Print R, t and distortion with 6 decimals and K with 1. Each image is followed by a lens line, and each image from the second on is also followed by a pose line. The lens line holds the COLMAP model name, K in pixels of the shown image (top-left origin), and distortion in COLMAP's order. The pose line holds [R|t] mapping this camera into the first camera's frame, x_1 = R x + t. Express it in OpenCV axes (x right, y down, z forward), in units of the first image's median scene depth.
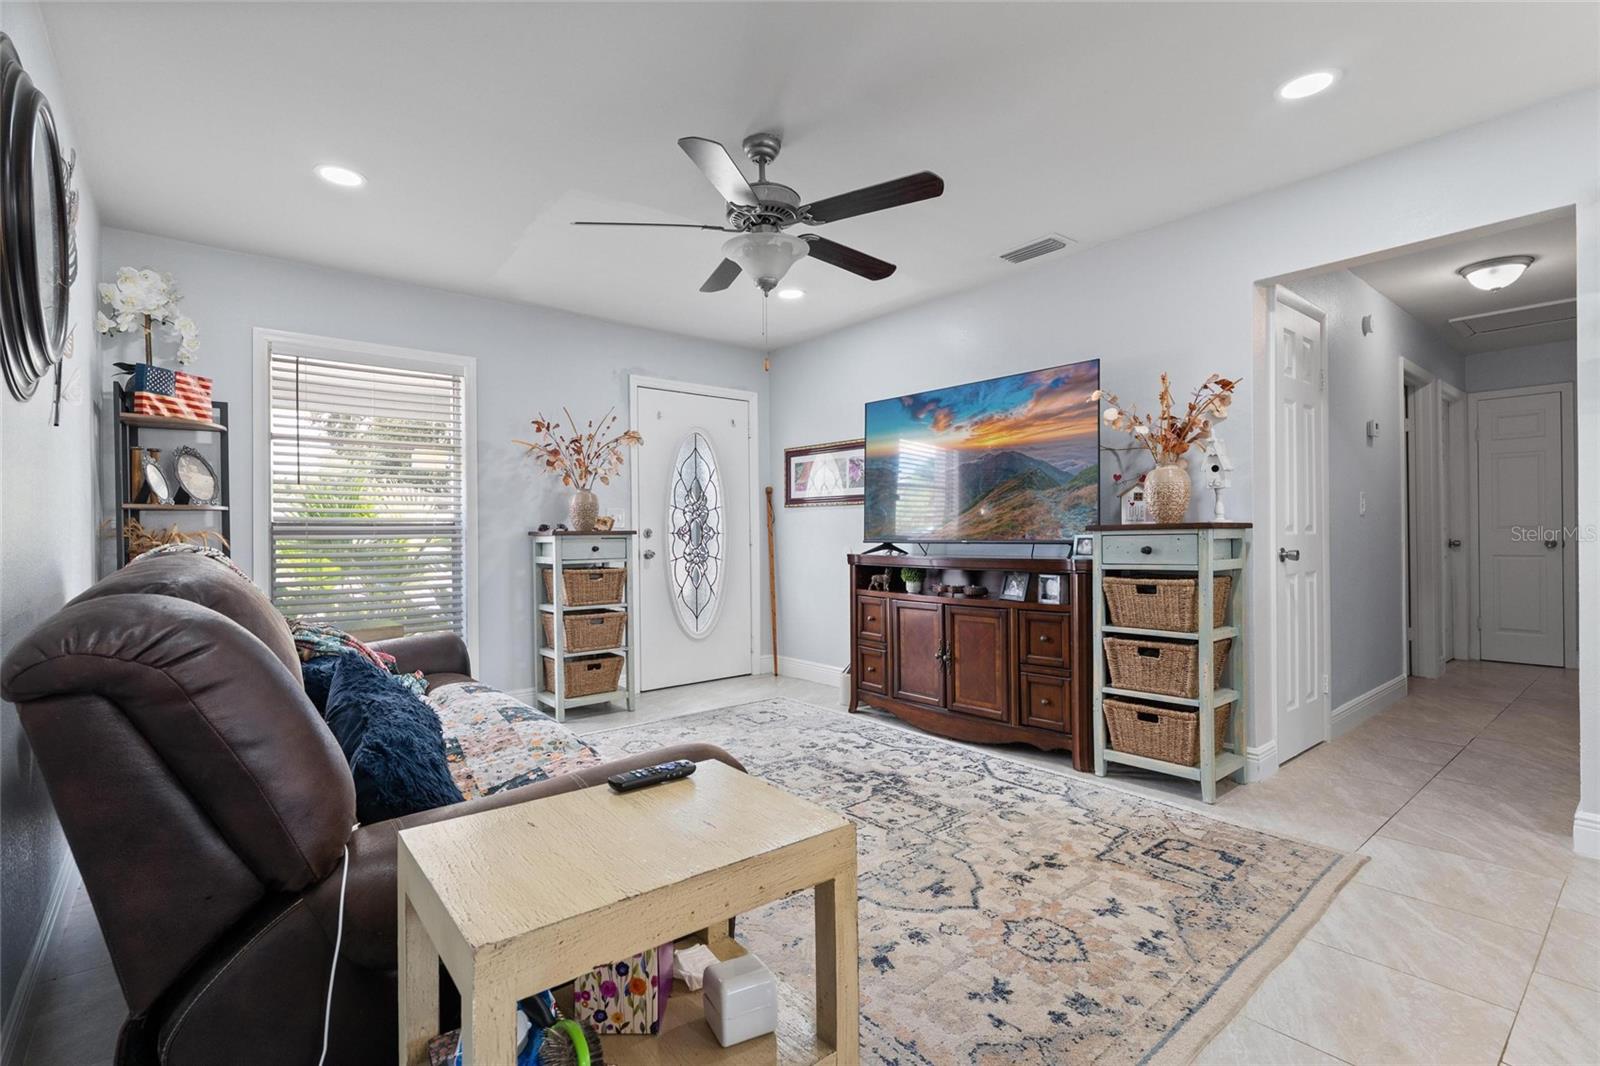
lens RADIAL K [[739.1, 0, 794.3], [0, 739.1, 532.6], [0, 0, 1]] dist [-0.000331, 0.000389]
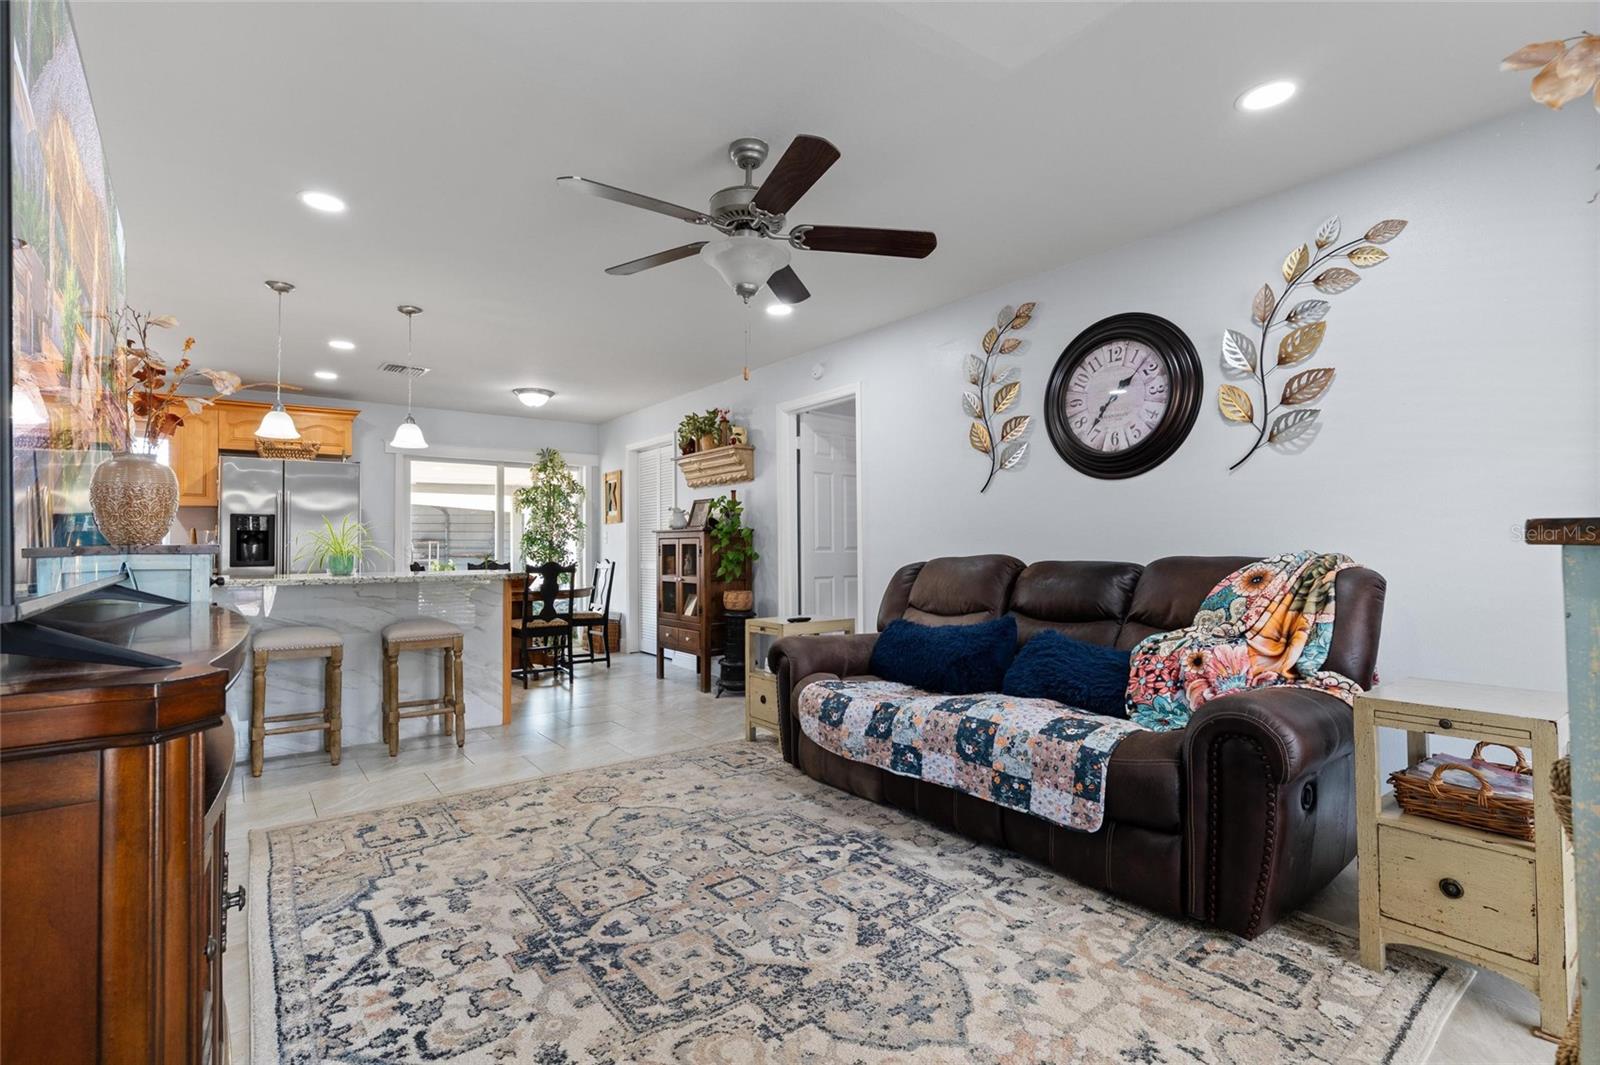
lens RADIAL K [[739.1, 0, 798.8], [0, 739.1, 527.8], [0, 0, 1]] dist [-0.000331, 0.000389]
pose [[-0.999523, 0.015912, 0.026466, -0.099668], [0.015145, 0.999466, -0.028967, 0.000631], [-0.026912, -0.028553, -0.999230, 1.528556]]
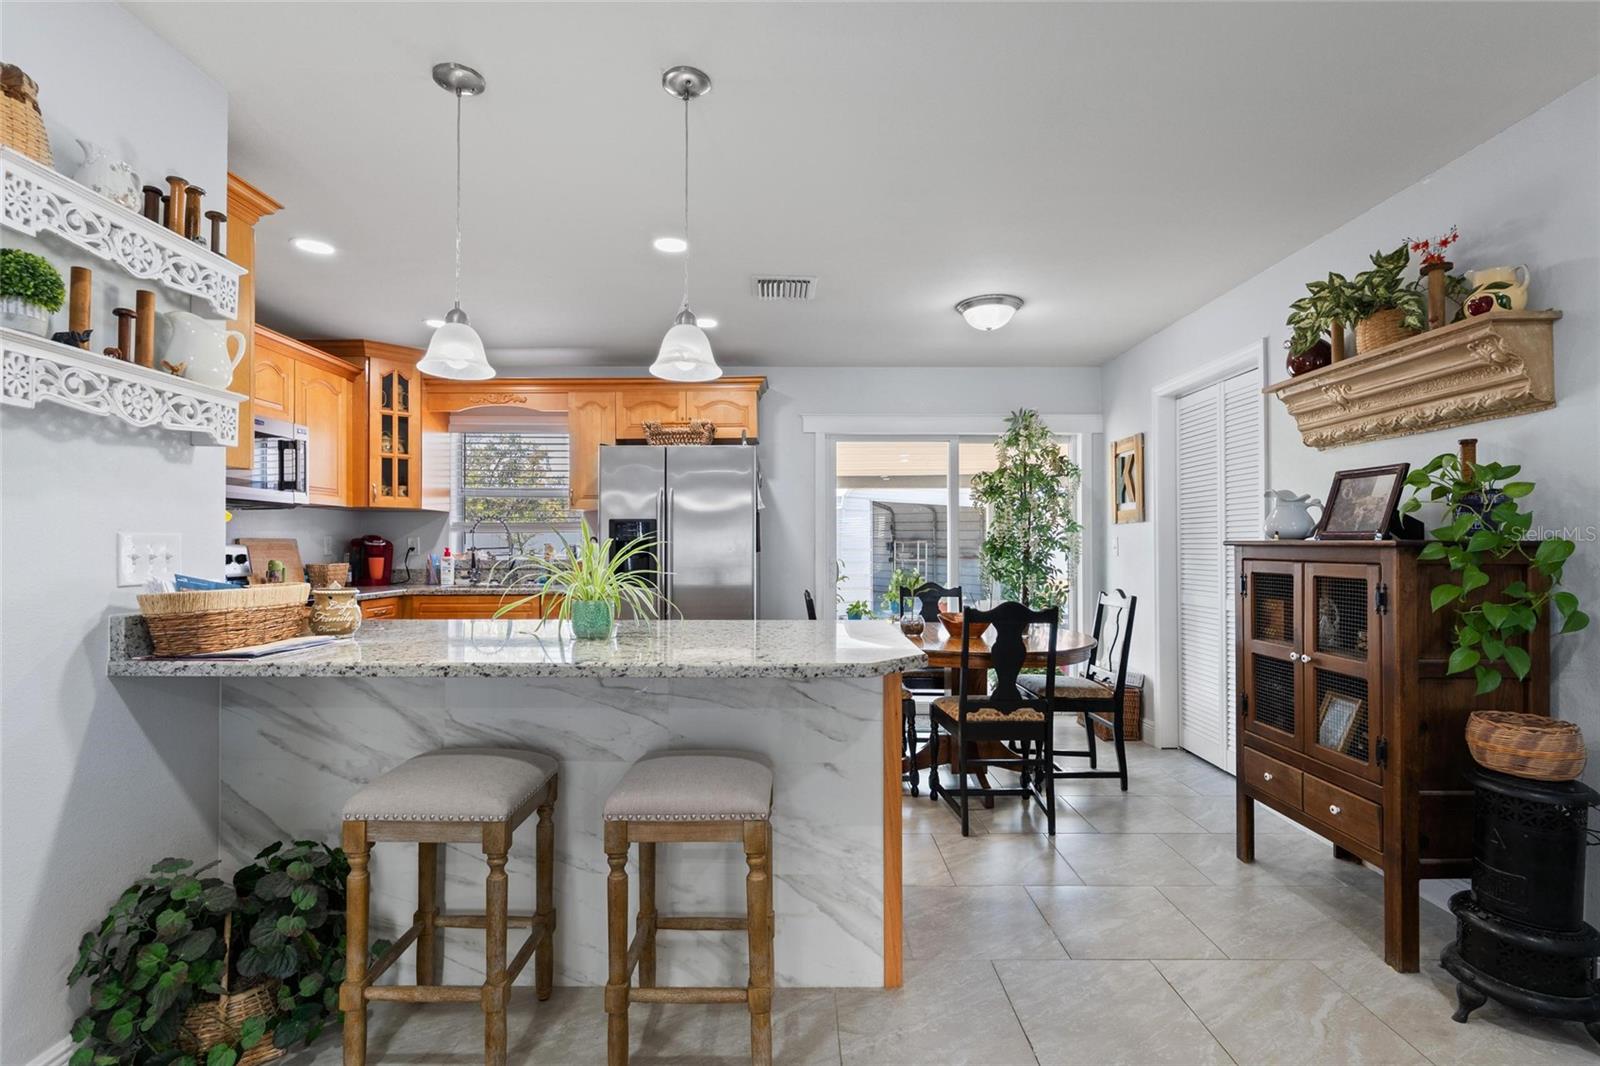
lens RADIAL K [[739.1, 0, 792.2], [0, 739.1, 535.7], [0, 0, 1]] dist [-0.000331, 0.000389]
pose [[-0.773332, 0.016111, 0.633797, 0.152185], [0.005368, 0.999808, -0.018864, -0.043287], [-0.633979, -0.011186, -0.773270, 0.705061]]
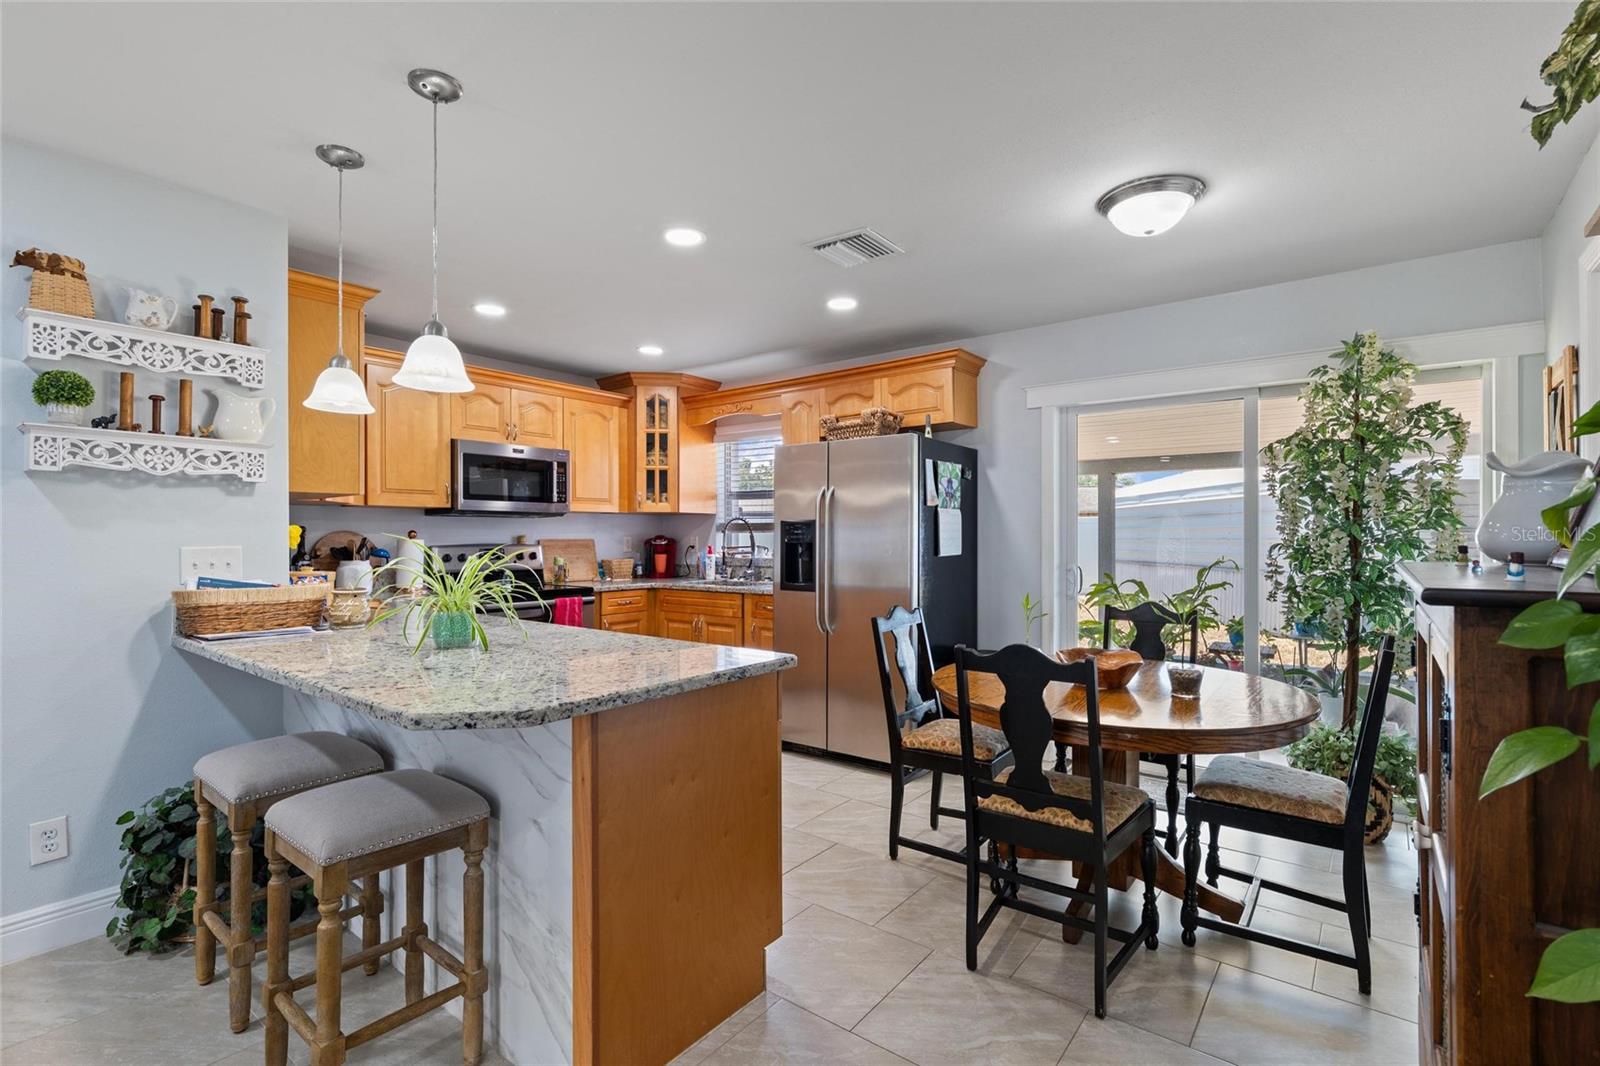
lens RADIAL K [[739.1, 0, 794.4], [0, 739.1, 528.9], [0, 0, 1]] dist [-0.000331, 0.000389]
pose [[-0.218295, 0.016389, 0.975745, -0.028321], [0.001754, 0.999864, -0.016402, -0.062935], [-0.975881, -0.001869, -0.218294, 0.162545]]
